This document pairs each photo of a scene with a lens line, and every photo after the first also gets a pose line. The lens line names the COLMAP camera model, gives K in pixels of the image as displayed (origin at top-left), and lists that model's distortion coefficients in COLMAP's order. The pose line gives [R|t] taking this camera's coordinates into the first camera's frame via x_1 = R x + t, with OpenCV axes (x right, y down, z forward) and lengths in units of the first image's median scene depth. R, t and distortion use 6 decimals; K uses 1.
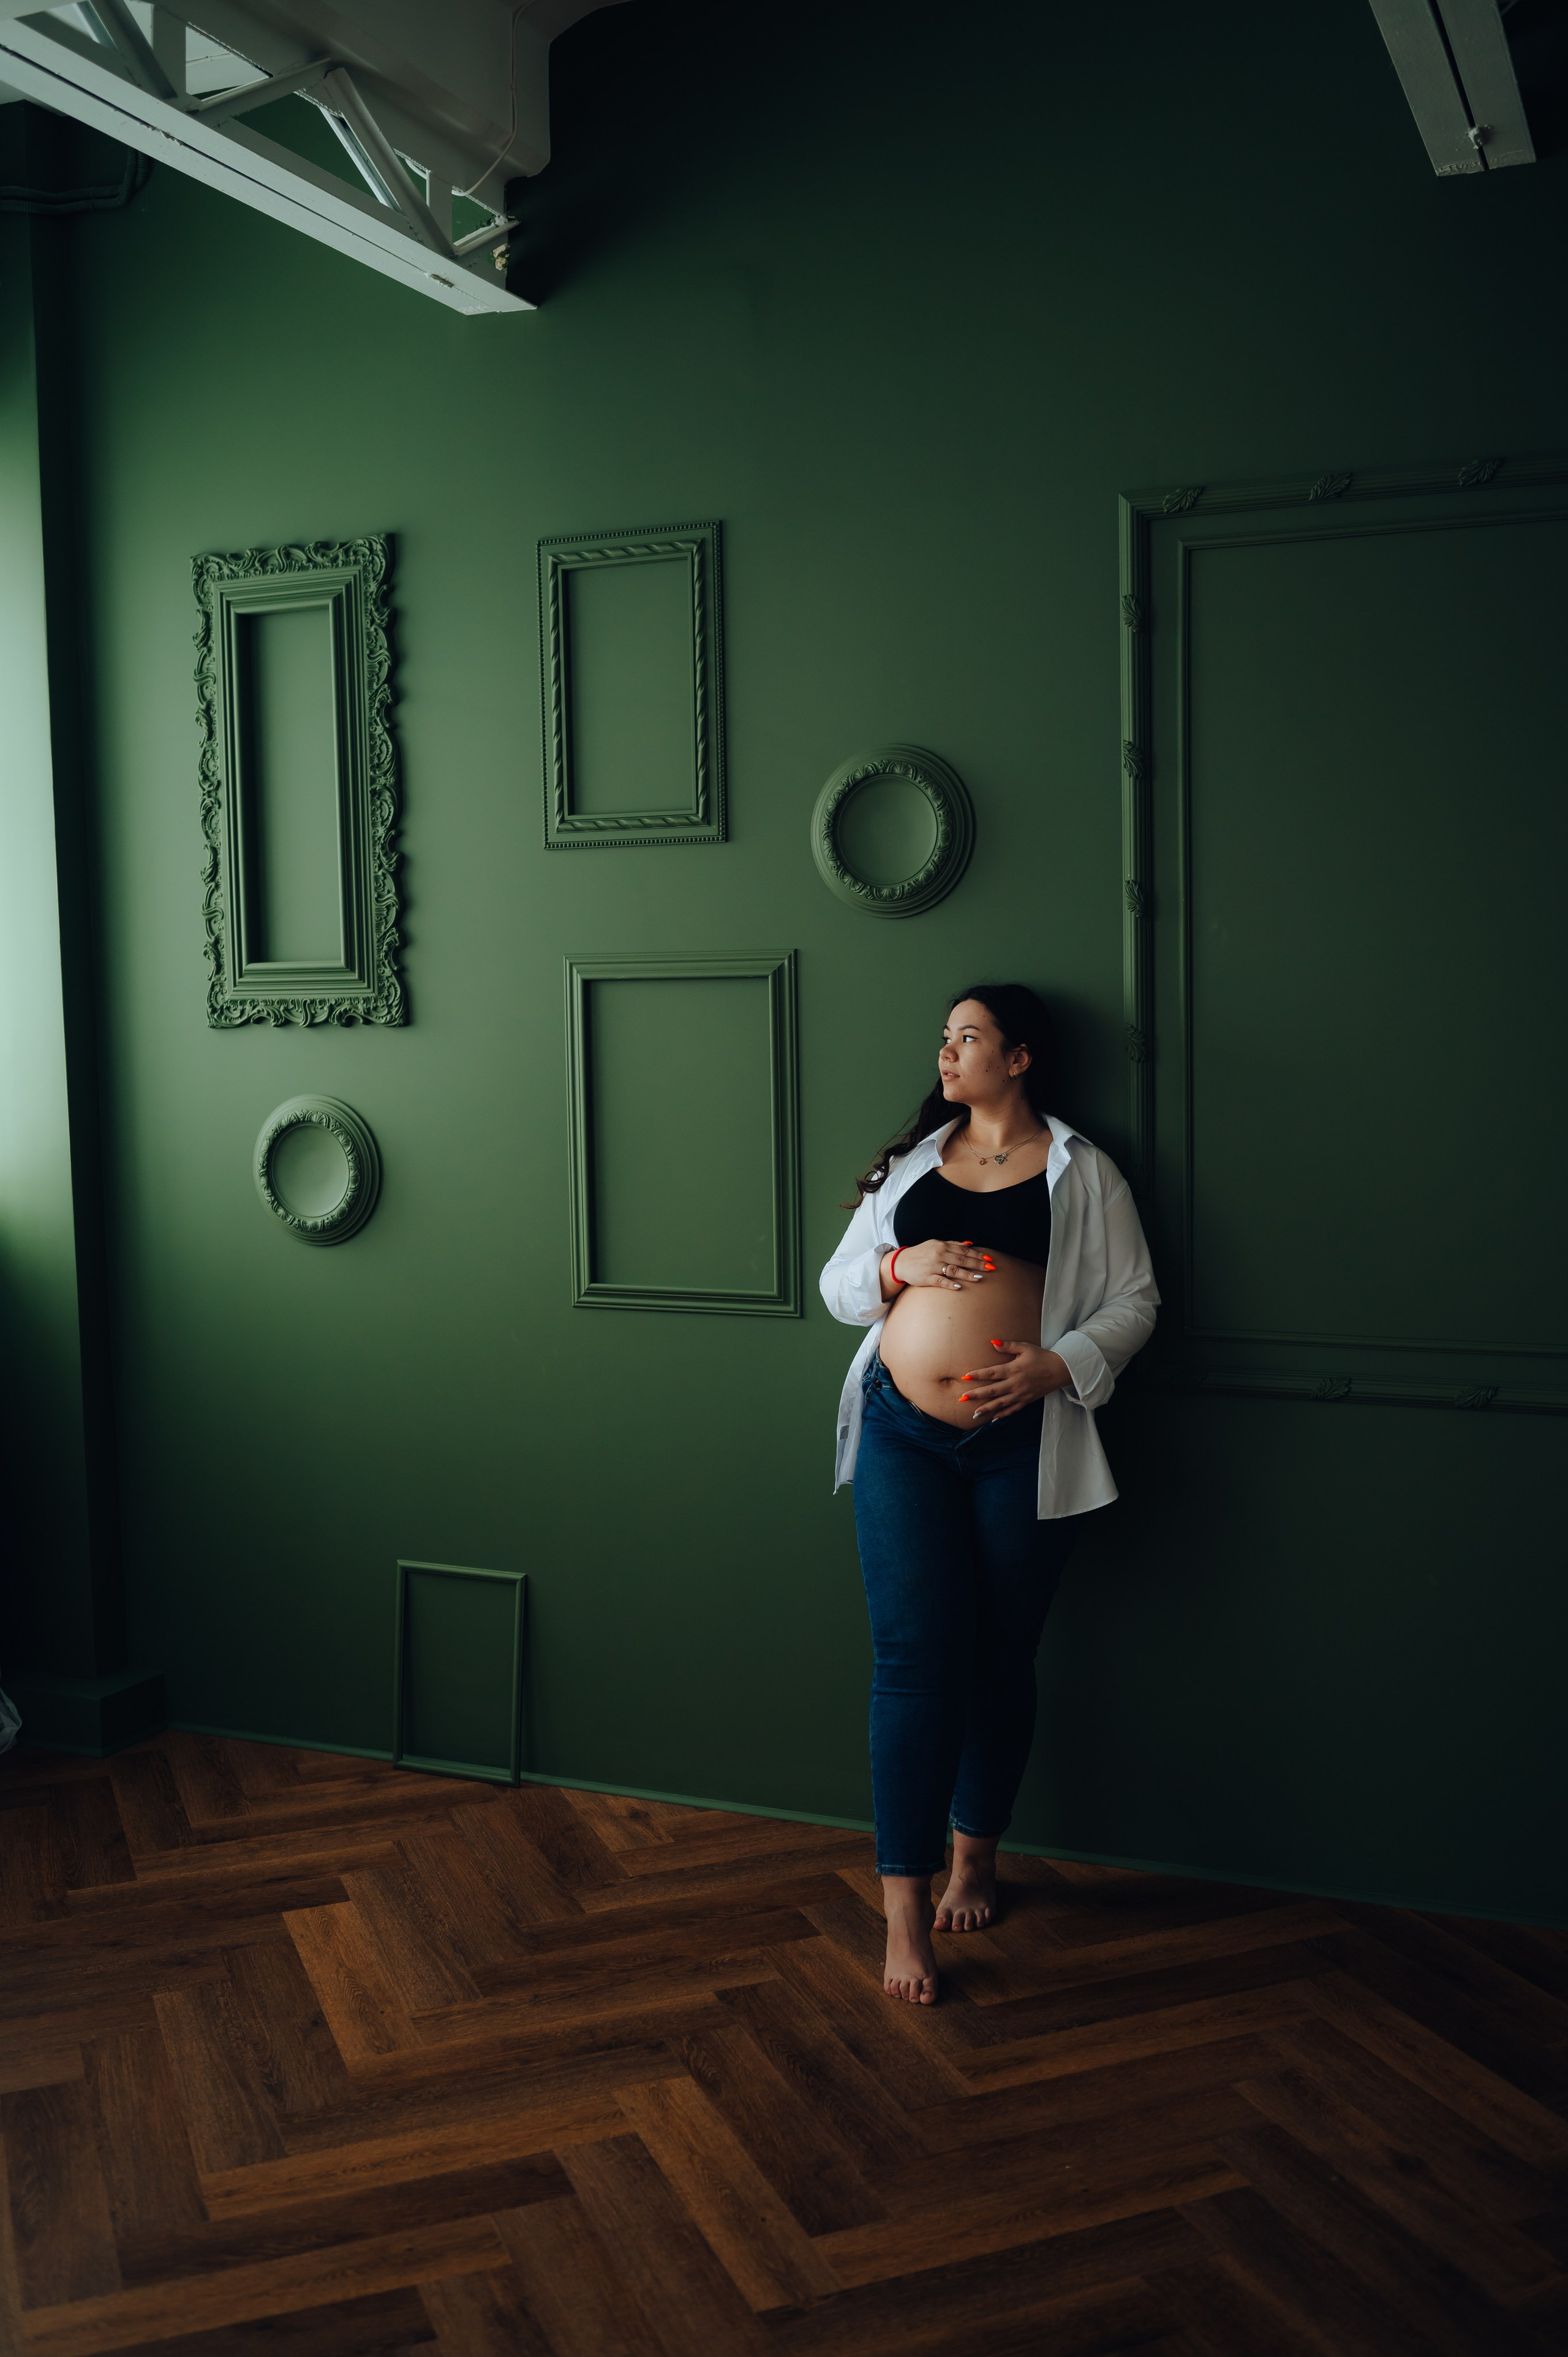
lens RADIAL K [[2355.5, 0, 721.7], [0, 2355.5, 1202.6], [0, 0, 1]] dist [-0.036581, -0.019181]
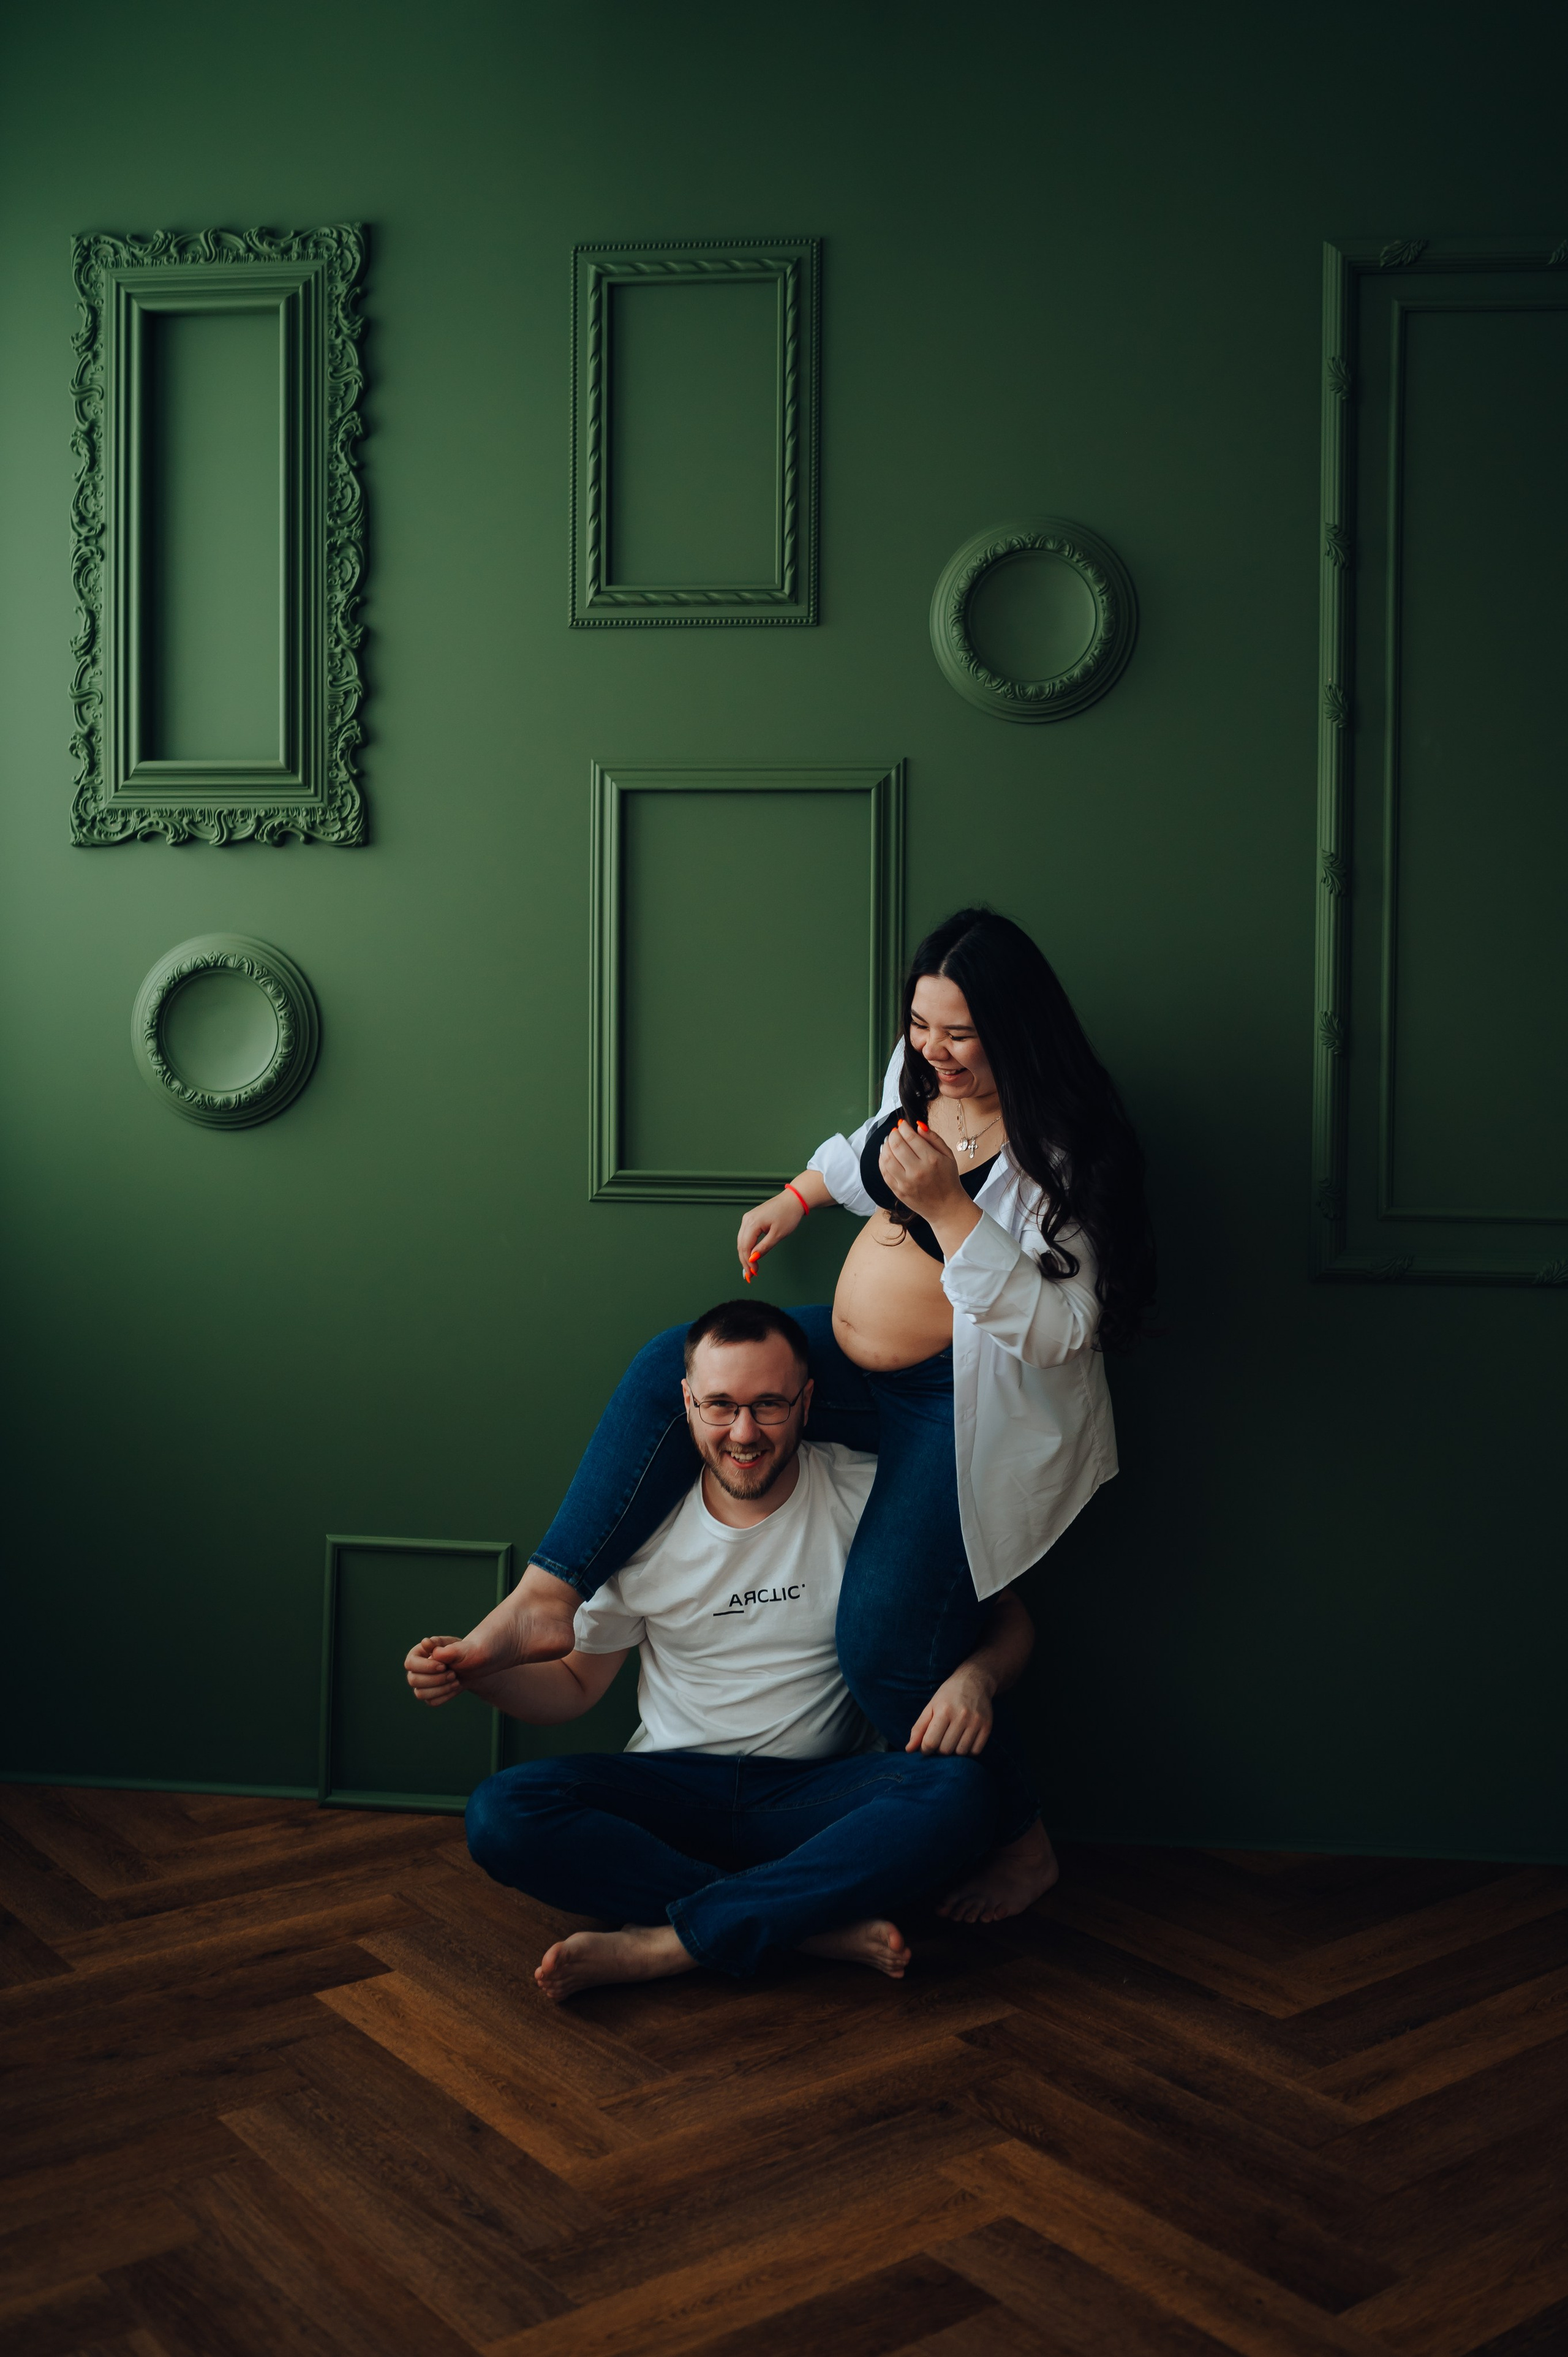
lens RADIAL K [[2545.2, 0, 771.1], [0, 2545.2, 1105.0], [0, 0, 1]] dist [-0.036992, -0.015898]
pose [[0.954922, 0.011961, 0.296616, -0.260866], [0.002455, 0.998836, -0.048182, 0.053648], [-0.296847, 0.046738, 0.953781, 0.158622]]
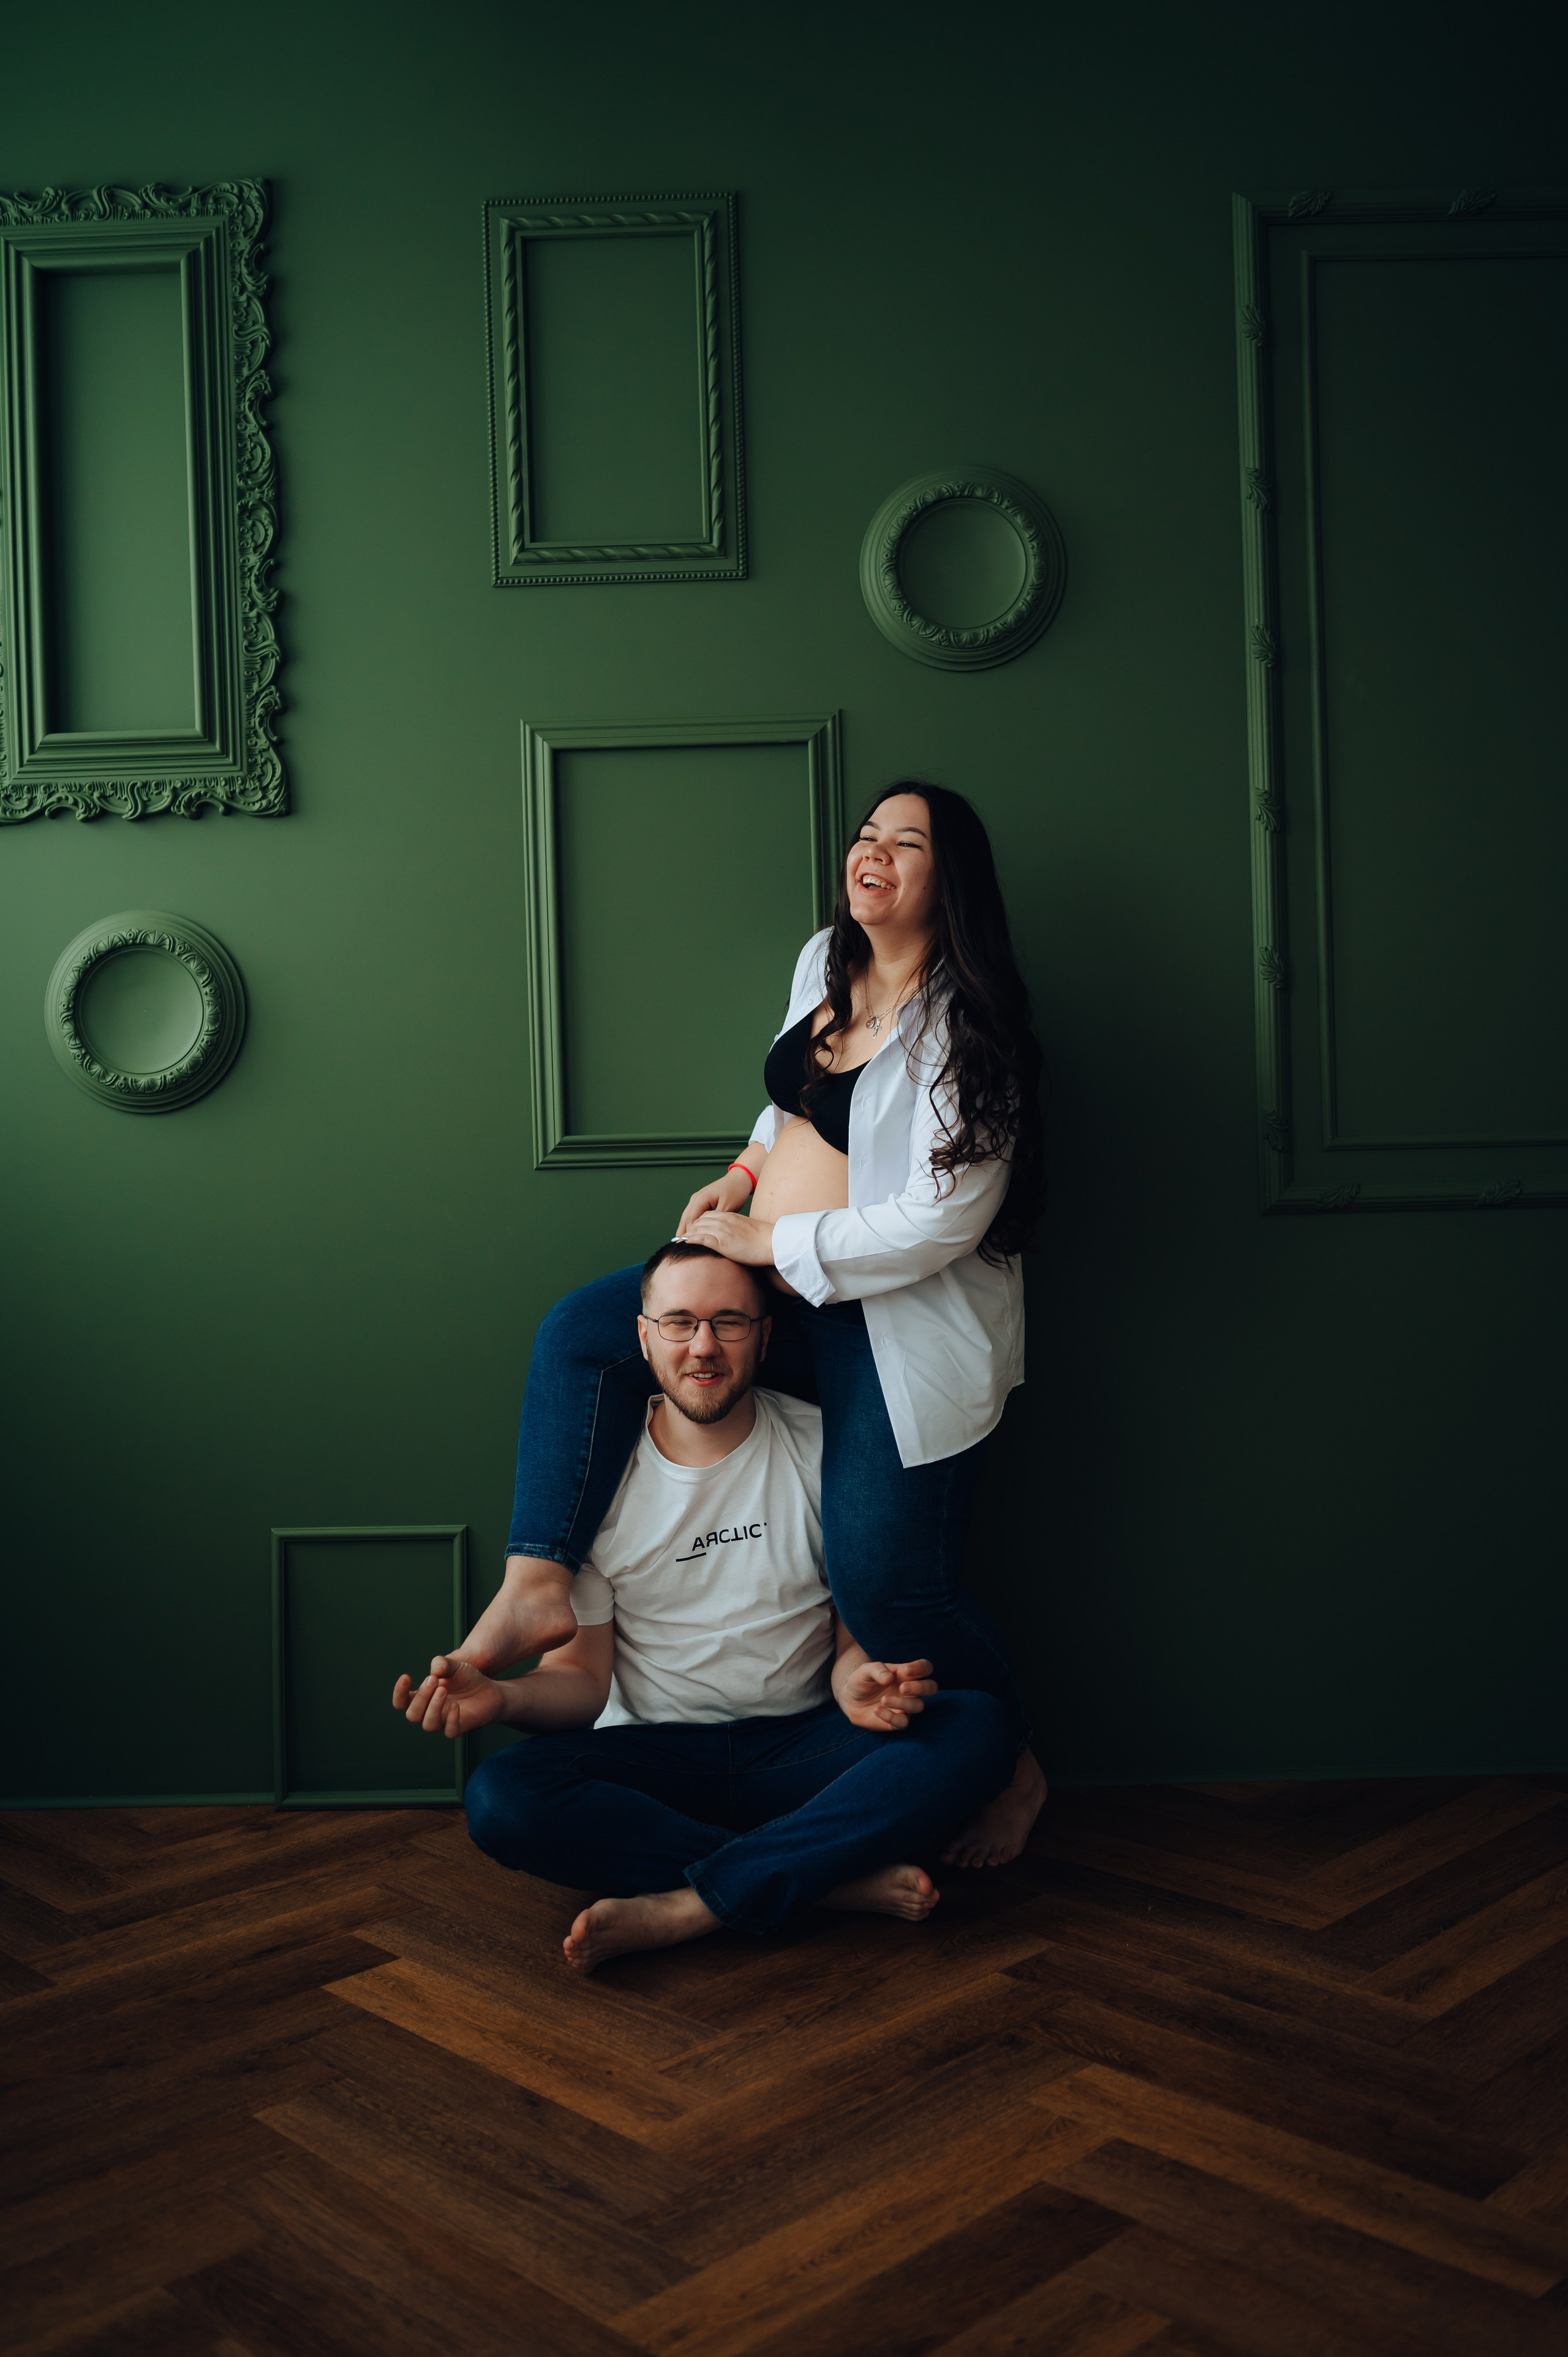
lens RADIAL K [[2351.7, 0, 784.0], [0, 2351.7, 1178.5], [0, 0, 1]] dist [-0.037727, -0.014563]
pose [[0.912075, -0.021896, 0.409439, -0.308126], [0.050602, 0.996951, -0.059406, 0.098057], [-0.406889, 0.074901, 0.910401, 0.255765]]
